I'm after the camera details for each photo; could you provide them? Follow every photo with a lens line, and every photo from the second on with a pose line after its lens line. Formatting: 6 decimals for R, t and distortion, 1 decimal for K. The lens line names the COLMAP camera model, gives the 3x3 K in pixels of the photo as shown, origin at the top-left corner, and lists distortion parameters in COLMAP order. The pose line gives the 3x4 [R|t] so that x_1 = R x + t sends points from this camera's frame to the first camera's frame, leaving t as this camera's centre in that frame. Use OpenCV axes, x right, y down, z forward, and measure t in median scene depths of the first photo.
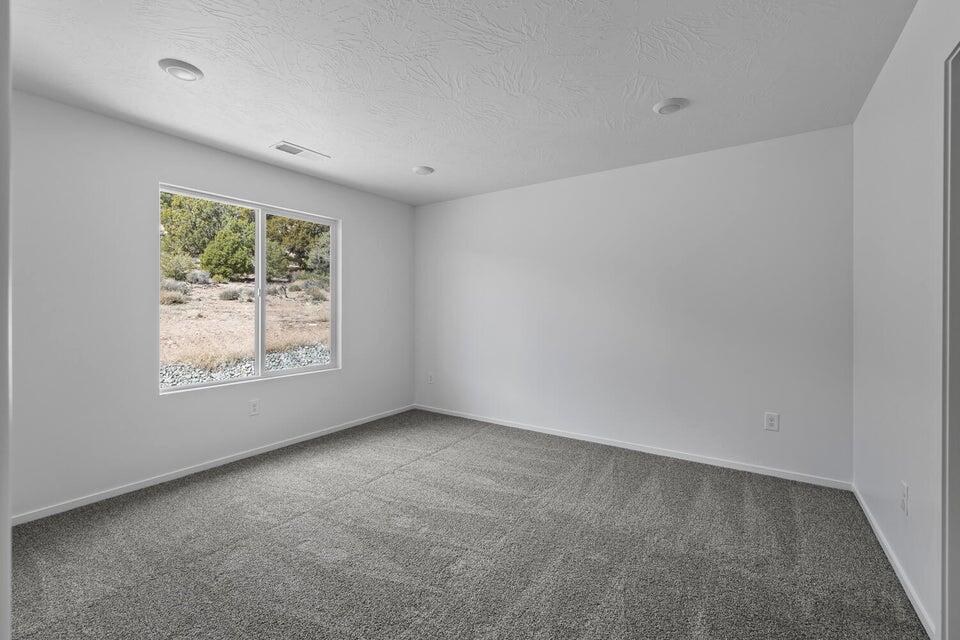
lens RADIAL K [[406.9, 0, 476.9], [0, 406.9, 313.0], [0, 0, 1]] dist [0.001441, 0.000283]
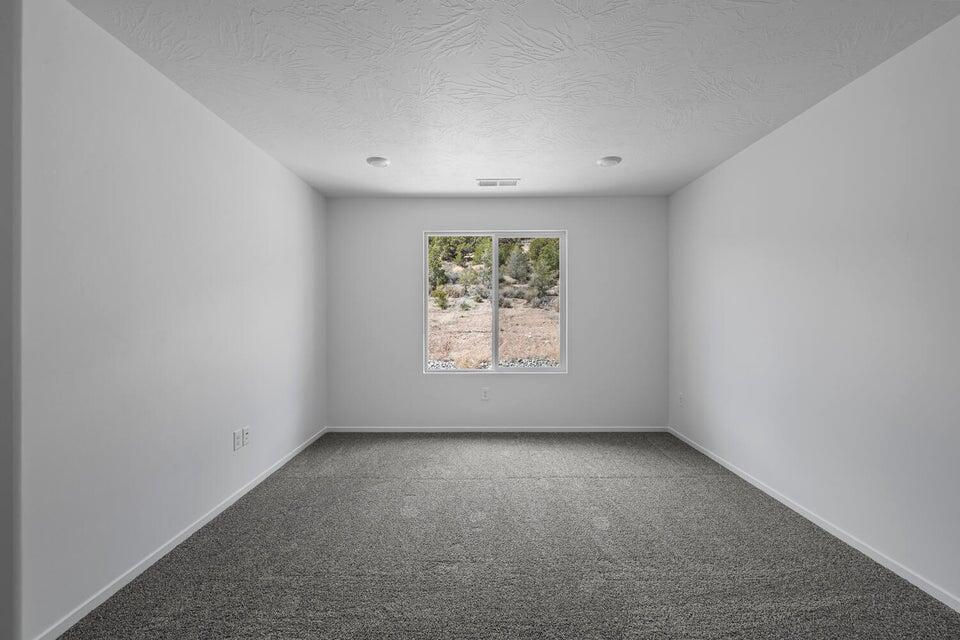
lens RADIAL K [[406.9, 0, 476.9], [0, 406.9, 313.0], [0, 0, 1]] dist [0.001441, 0.000283]
pose [[0.573188, 0.000565, -0.819424, 0.469488], [-0.011580, 0.999905, -0.007411, -0.005718], [0.819342, 0.013737, 0.573140, 0.263276]]
